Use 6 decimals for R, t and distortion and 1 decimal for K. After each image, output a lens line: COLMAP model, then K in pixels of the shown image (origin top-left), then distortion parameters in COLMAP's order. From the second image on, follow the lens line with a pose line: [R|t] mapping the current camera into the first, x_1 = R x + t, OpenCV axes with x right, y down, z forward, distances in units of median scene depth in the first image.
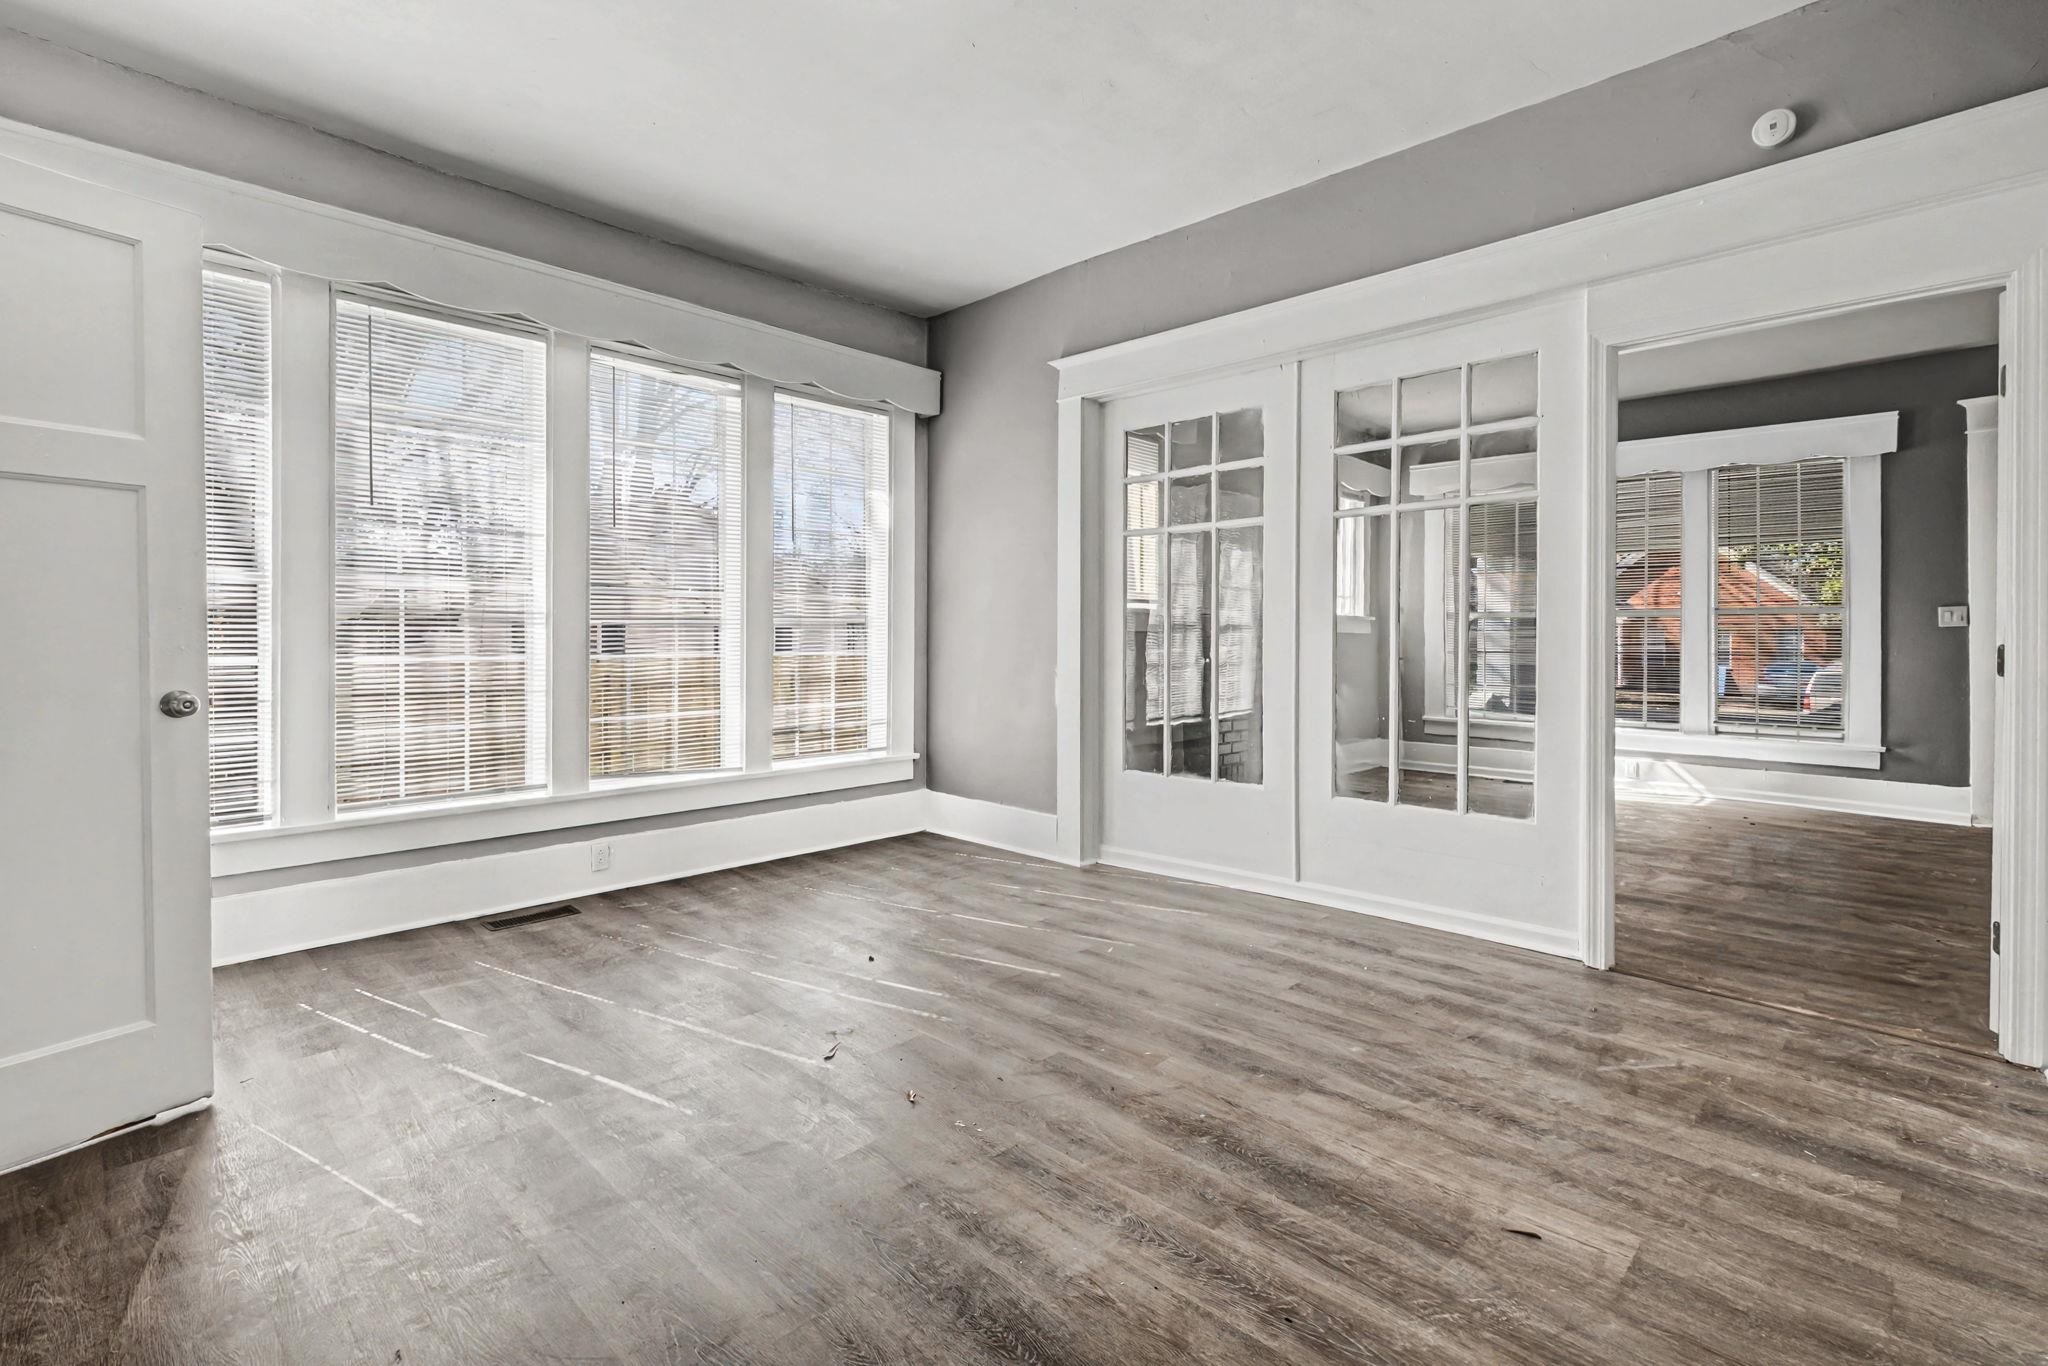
lens RADIAL K [[933.9, 0, 978.2], [0, 933.9, 638.6], [0, 0, 1]] dist [0.001298, -0.000075]
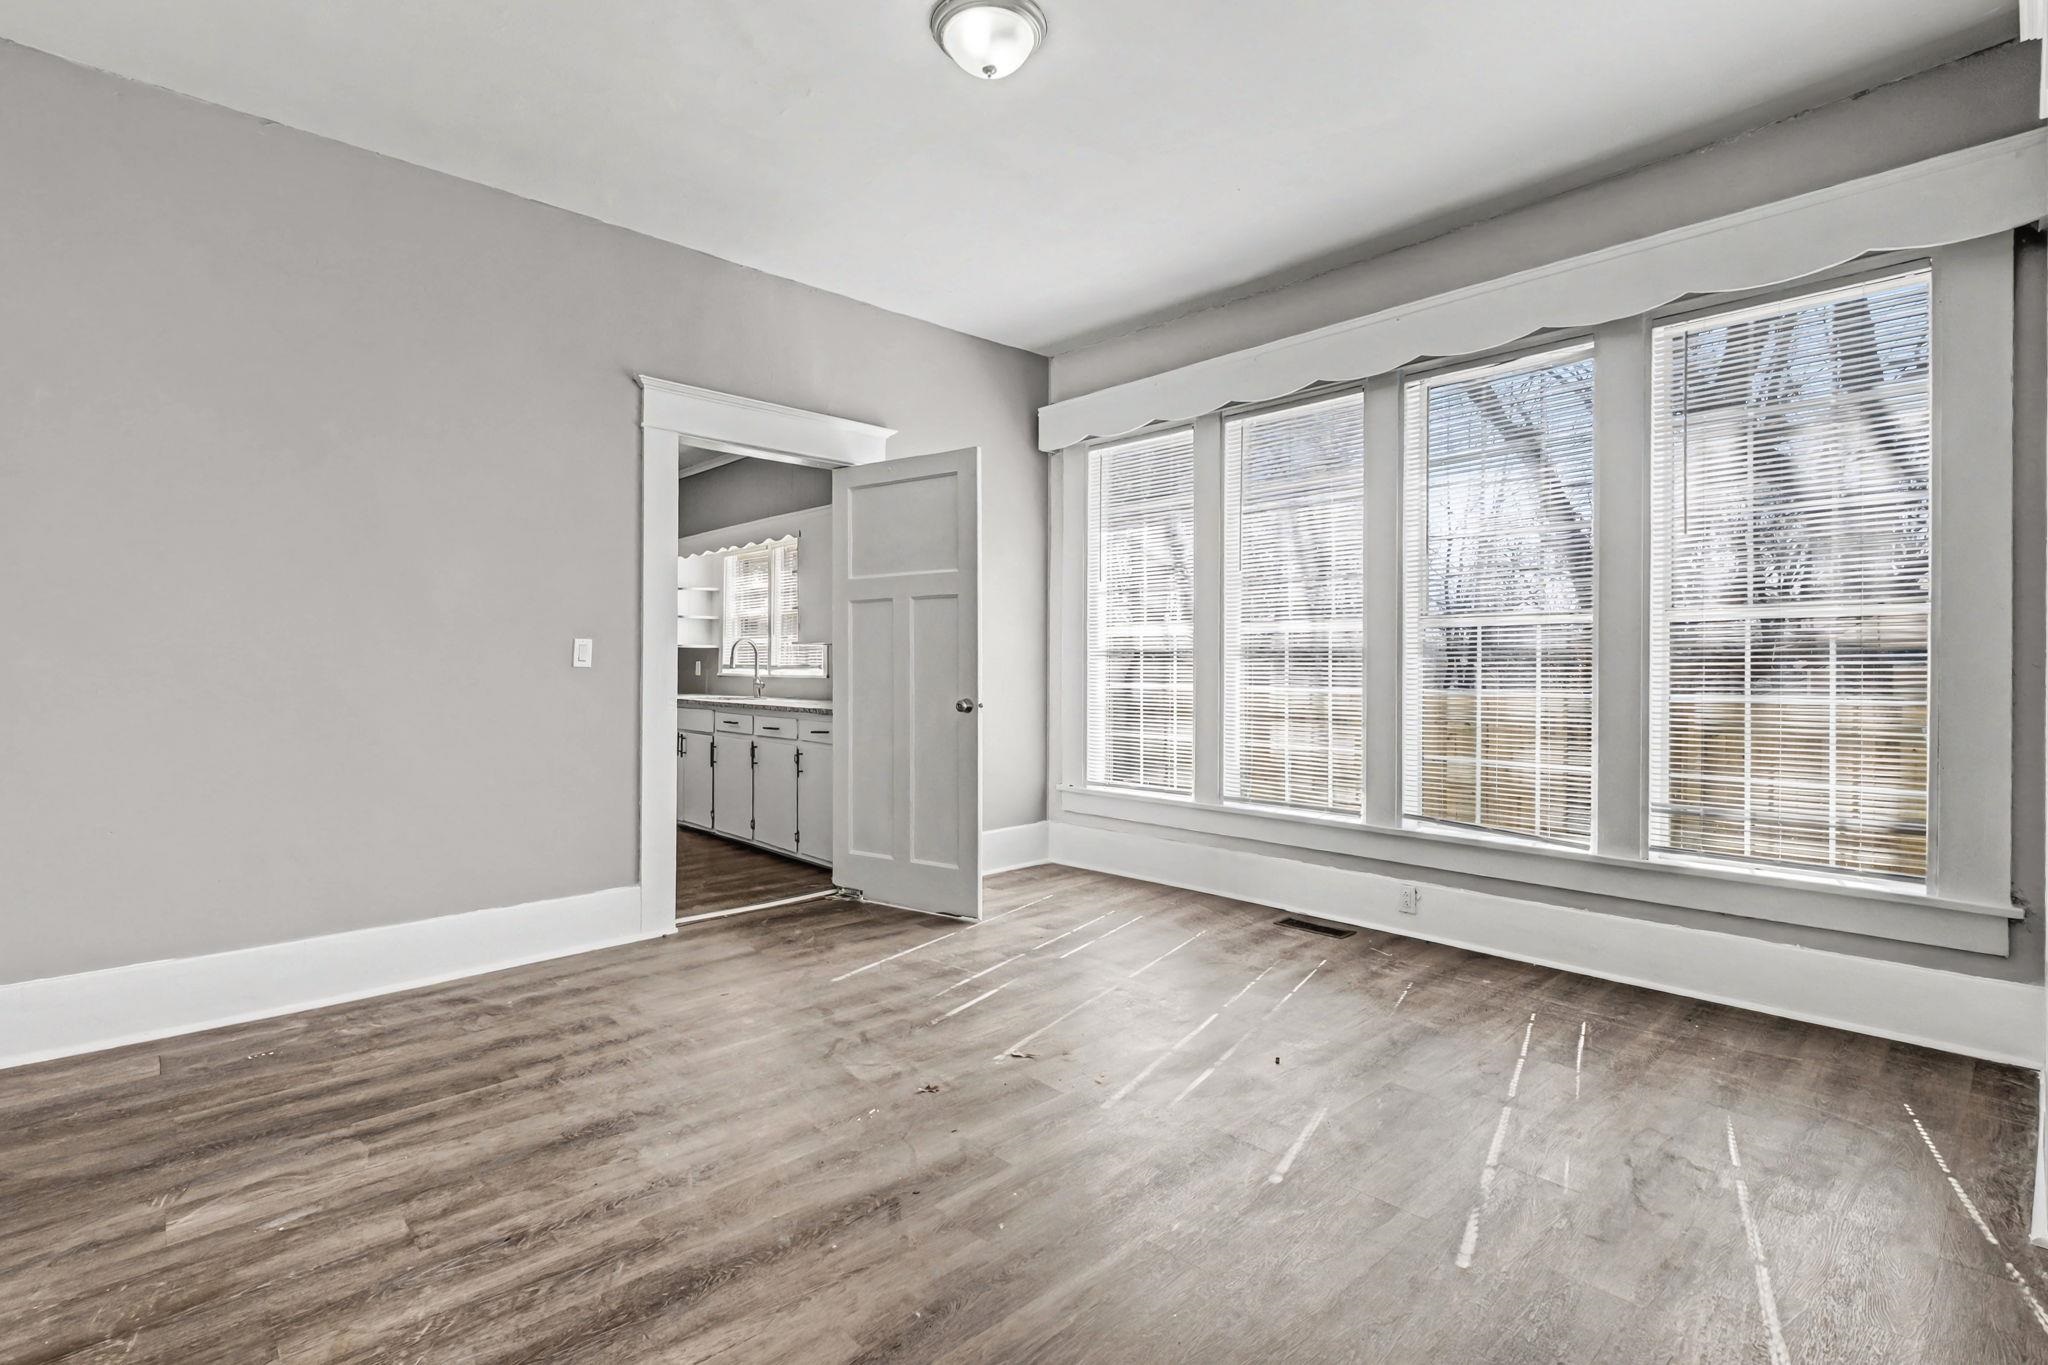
lens RADIAL K [[930.6, 0, 1022.6], [0, 930.6, 652.3], [0, 0, 1]] dist [0.000689, -0.001029]
pose [[-0.009880, -0.012094, -0.999878, 1.170485], [-0.007132, 0.999902, -0.012024, -0.013414], [0.999926, 0.007013, -0.009965, 1.274454]]
